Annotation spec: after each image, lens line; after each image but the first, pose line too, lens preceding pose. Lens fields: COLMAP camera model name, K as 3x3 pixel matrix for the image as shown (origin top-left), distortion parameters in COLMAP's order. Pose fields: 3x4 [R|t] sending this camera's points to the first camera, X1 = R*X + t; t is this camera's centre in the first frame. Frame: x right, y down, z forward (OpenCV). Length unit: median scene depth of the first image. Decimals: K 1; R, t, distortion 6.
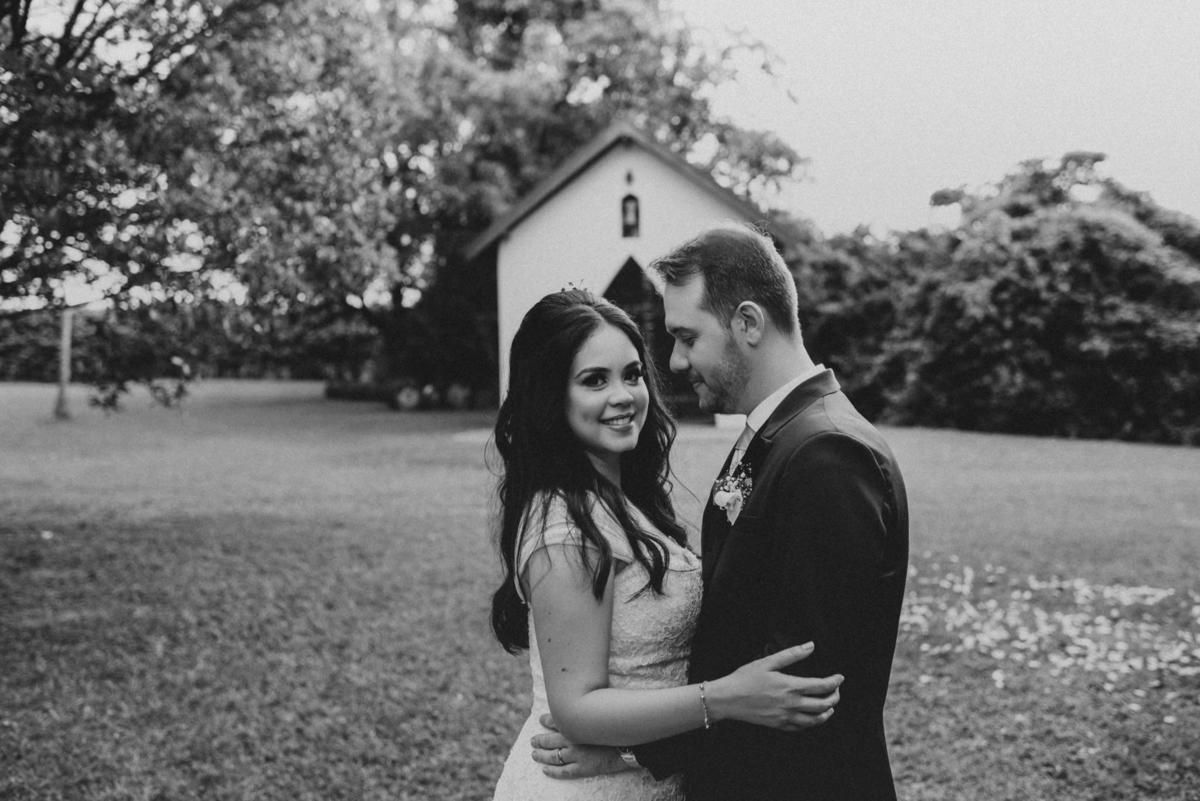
lens RADIAL K [[1186.8, 0, 637.0], [0, 1186.8, 396.2], [0, 0, 1]] dist [-0.043889, 0.000000]
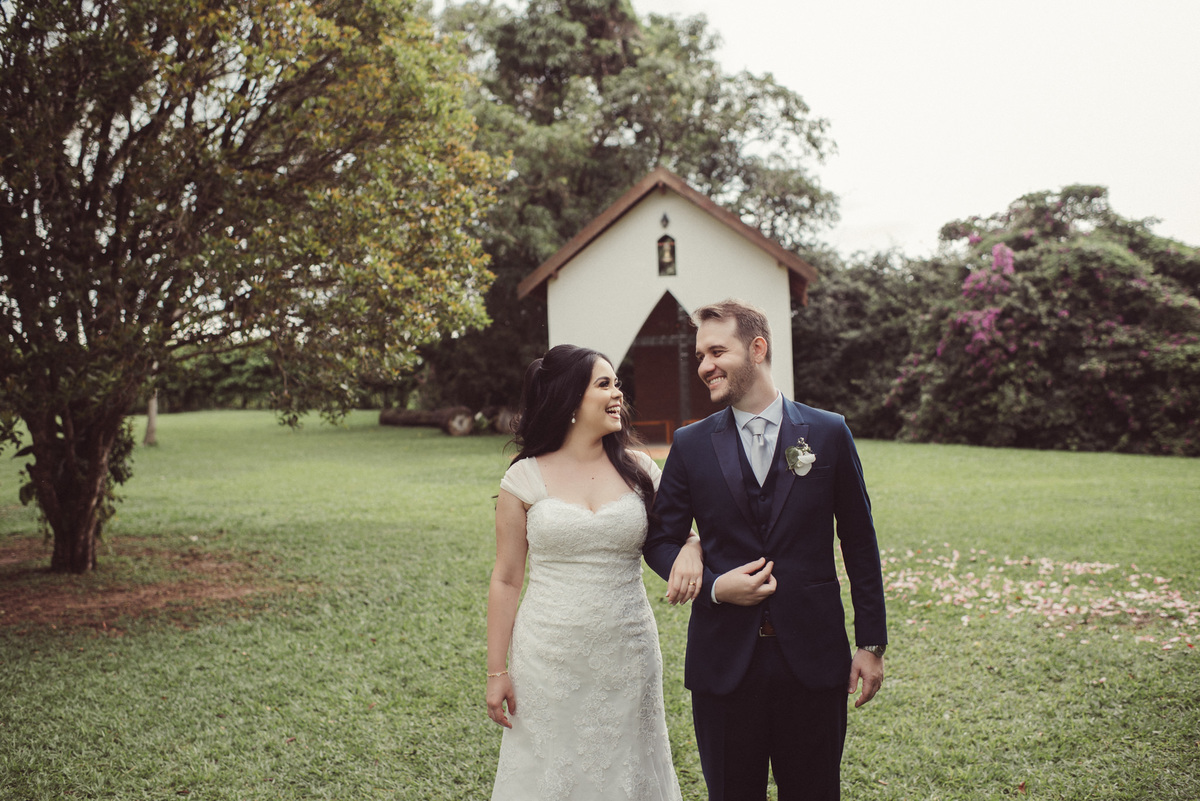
lens RADIAL K [[1186.8, 0, 634.3], [0, 1186.8, 402.7], [0, 0, 1]] dist [-0.043889, 0.000000]
pose [[0.999546, -0.014677, -0.026312, -0.007939], [0.014261, 0.999771, -0.015947, 0.002326], [0.026540, 0.015565, 0.999527, -0.094747]]
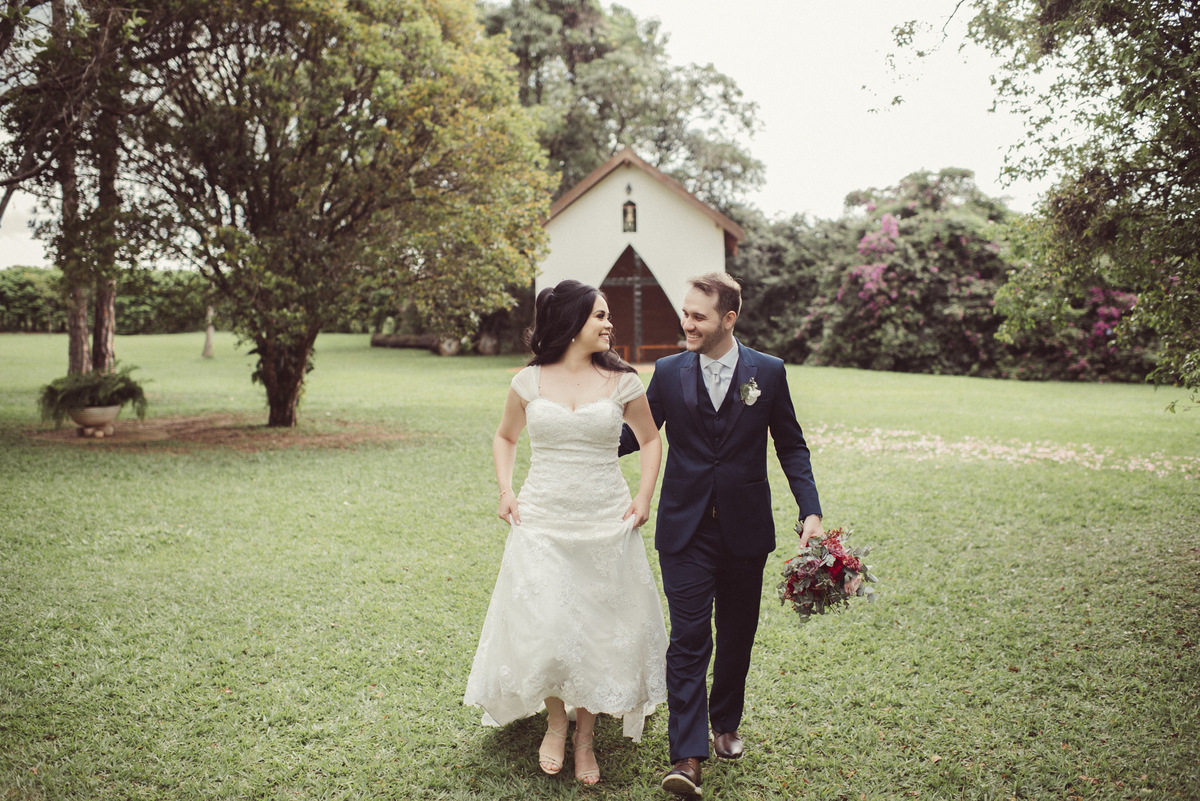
lens RADIAL K [[1186.8, 0, 605.5], [0, 1186.8, 399.8], [0, 0, 1]] dist [-0.043889, 0.000000]
pose [[0.999912, 0.006216, 0.011707, -0.045180], [-0.006666, 0.999224, 0.038824, 0.011042], [-0.011456, -0.038899, 0.999177, -0.388318]]
